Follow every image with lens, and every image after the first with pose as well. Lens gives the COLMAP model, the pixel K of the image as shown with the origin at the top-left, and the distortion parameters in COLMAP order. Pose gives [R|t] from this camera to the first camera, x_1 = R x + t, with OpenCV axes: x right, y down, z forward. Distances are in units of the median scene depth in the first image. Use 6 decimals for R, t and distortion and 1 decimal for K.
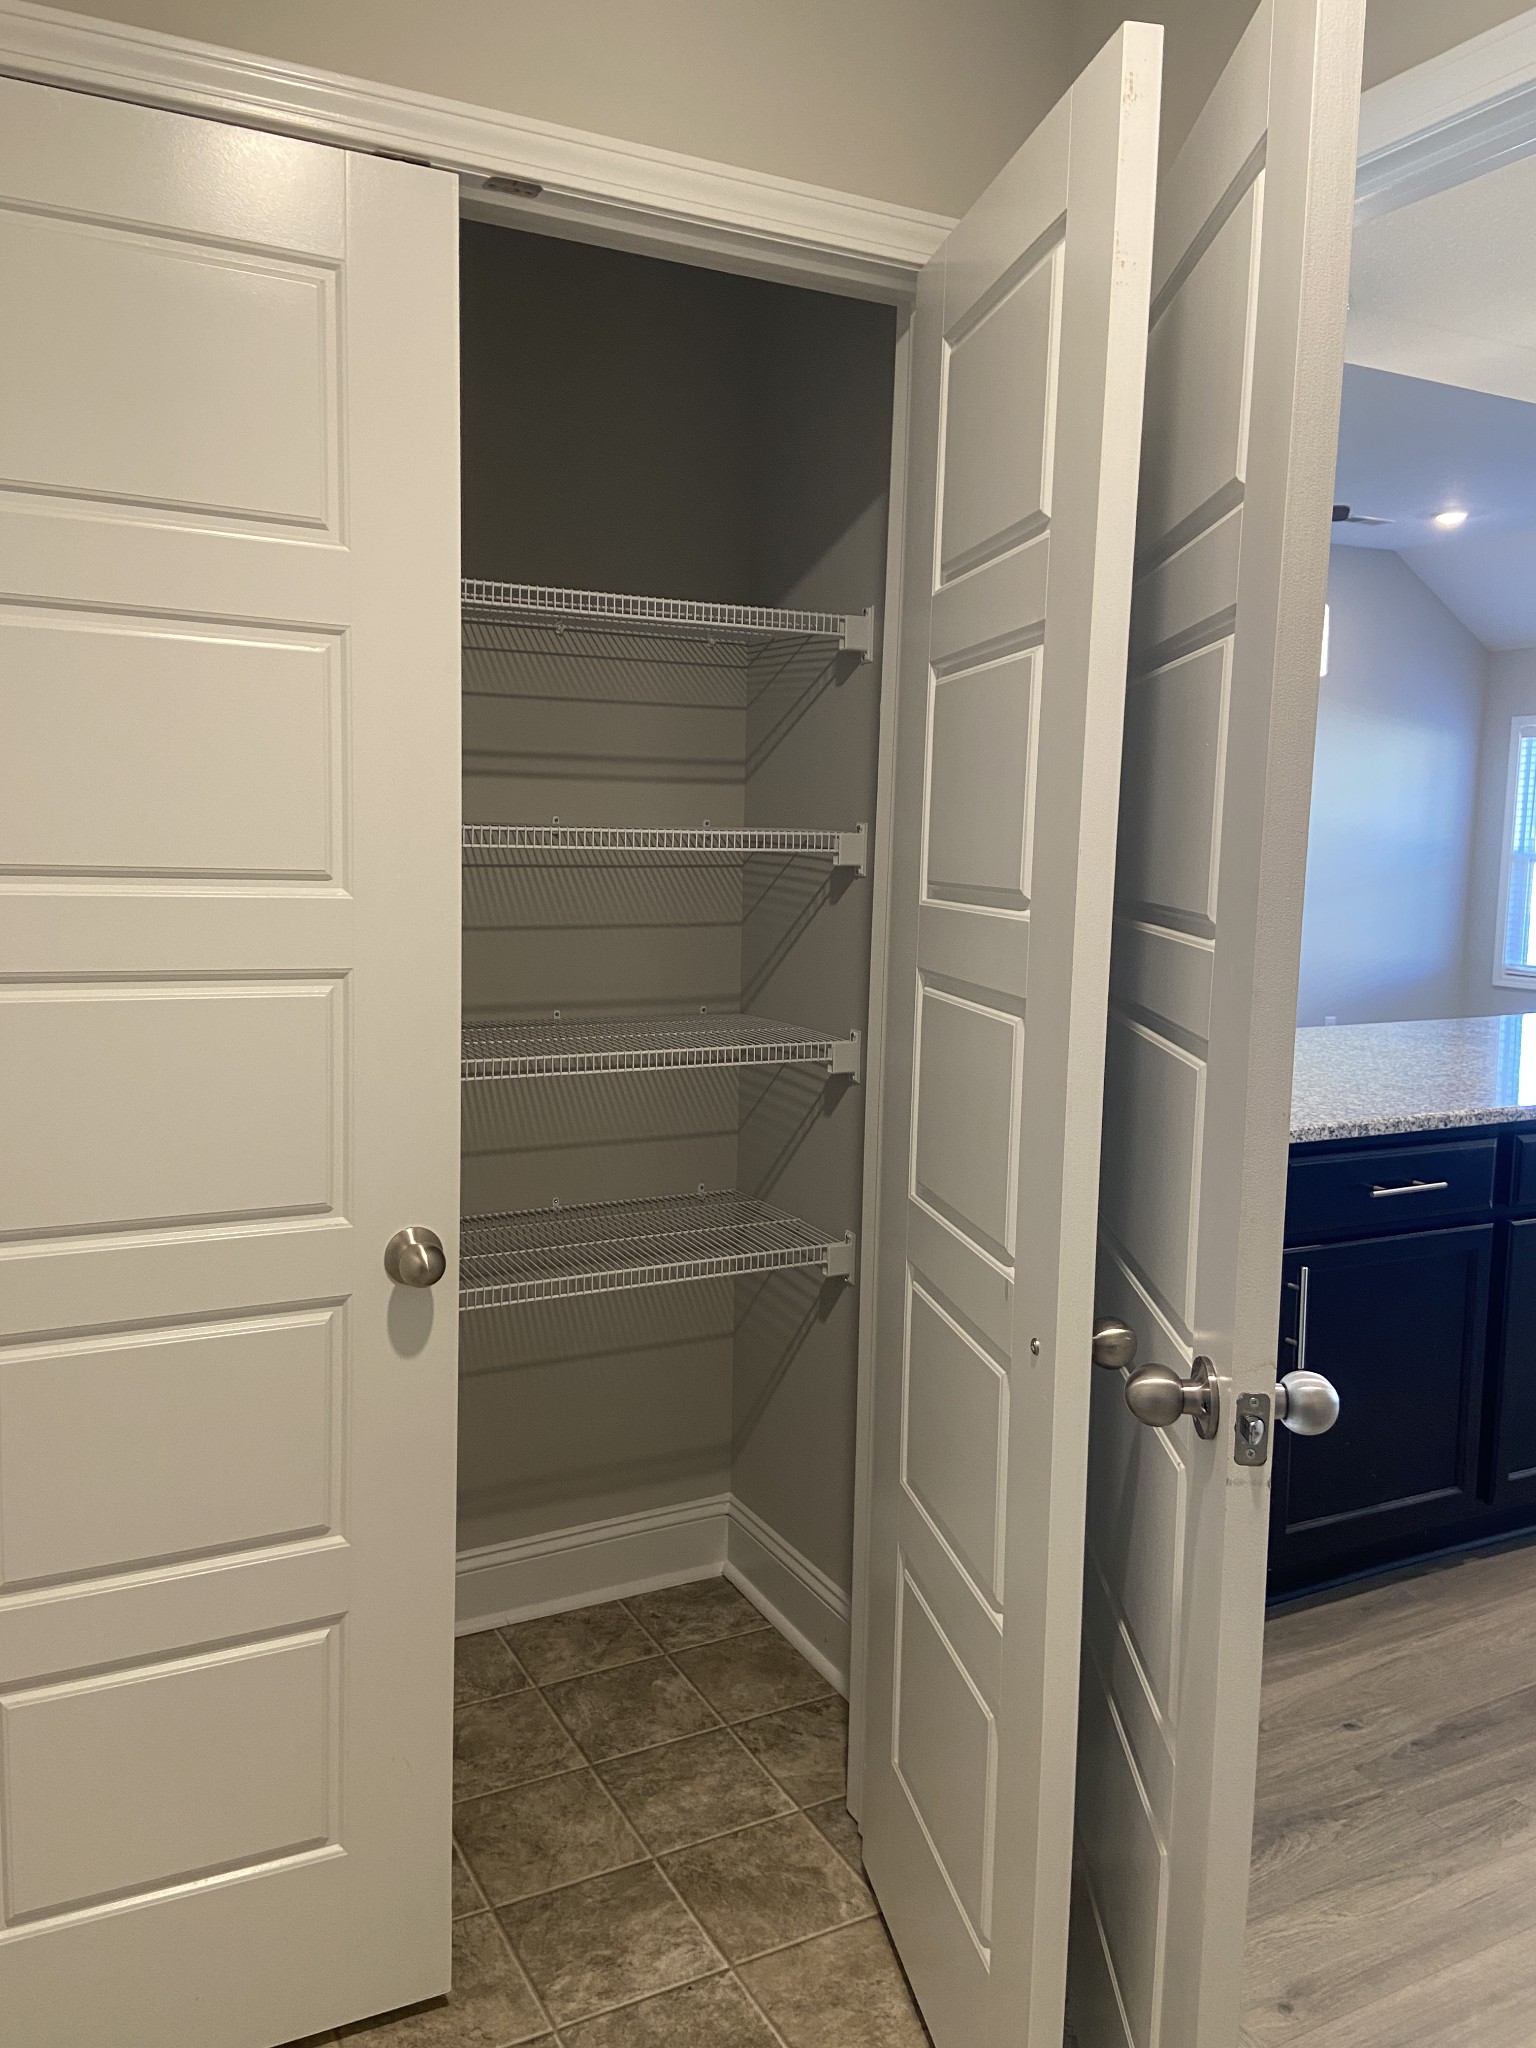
lens RADIAL K [[1546.8, 0, 759.7], [0, 1546.8, 1022.1], [0, 0, 1]] dist [0.099558, -0.104209]
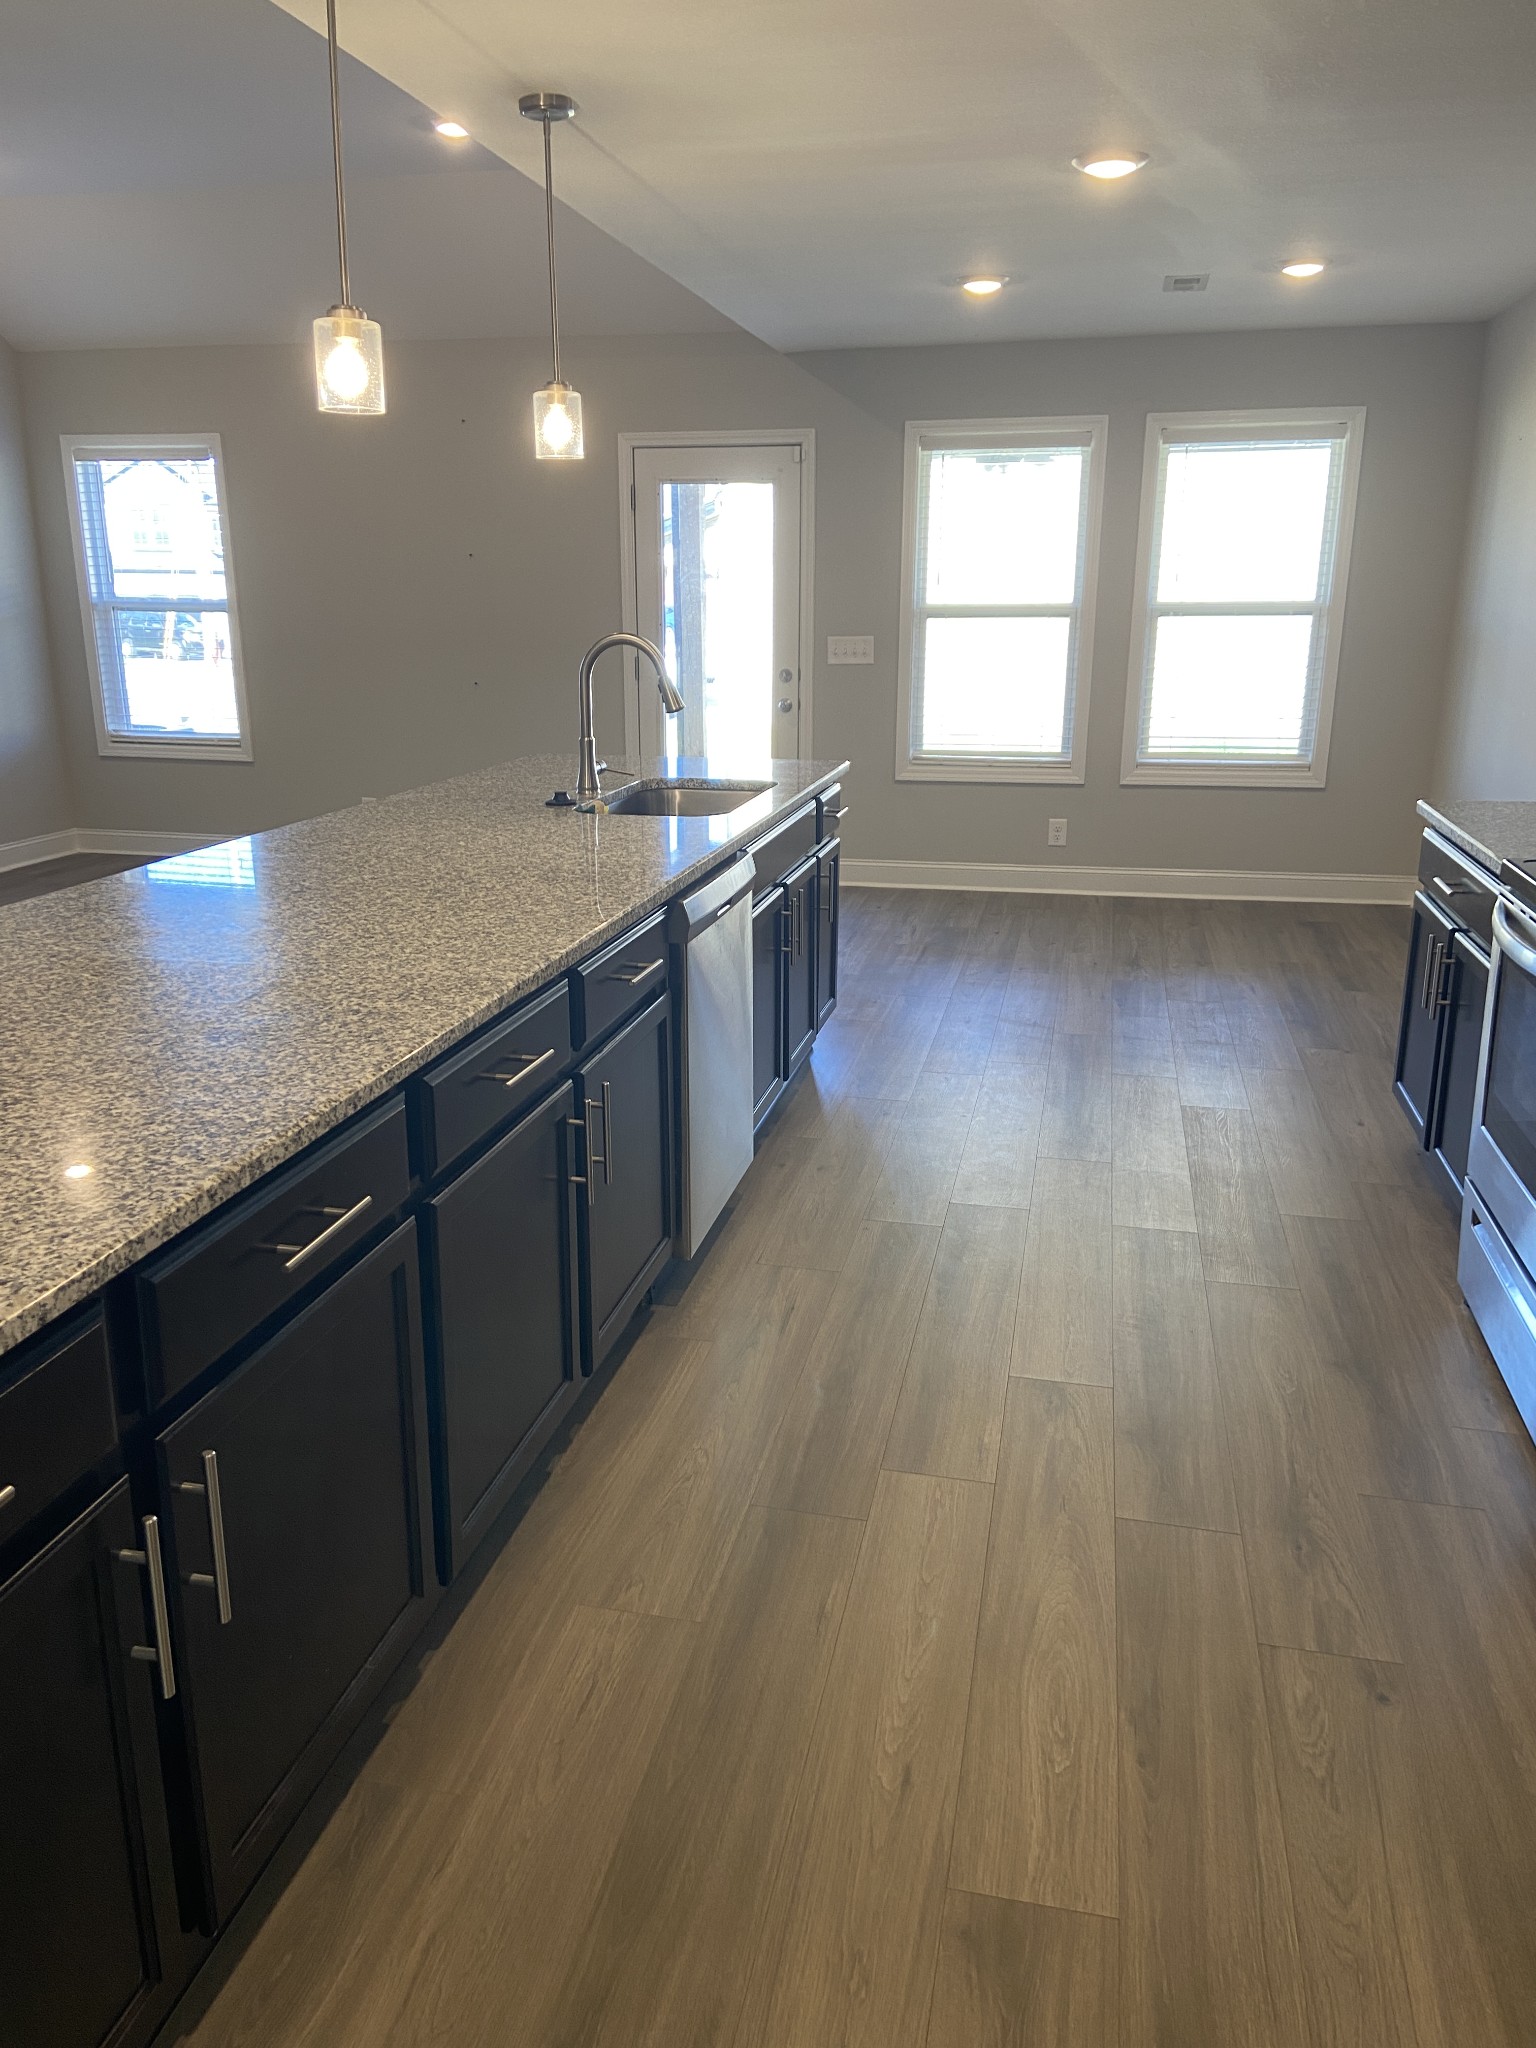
lens RADIAL K [[1546.8, 0, 759.7], [0, 1546.8, 1028.1], [0, 0, 1]] dist [0.099558, -0.104209]
pose [[0.648415, -0.218641, 0.729214, 0.044062], [0.096662, 0.973763, 0.206013, -0.031562], [-0.755125, -0.063095, 0.652537, 0.207452]]
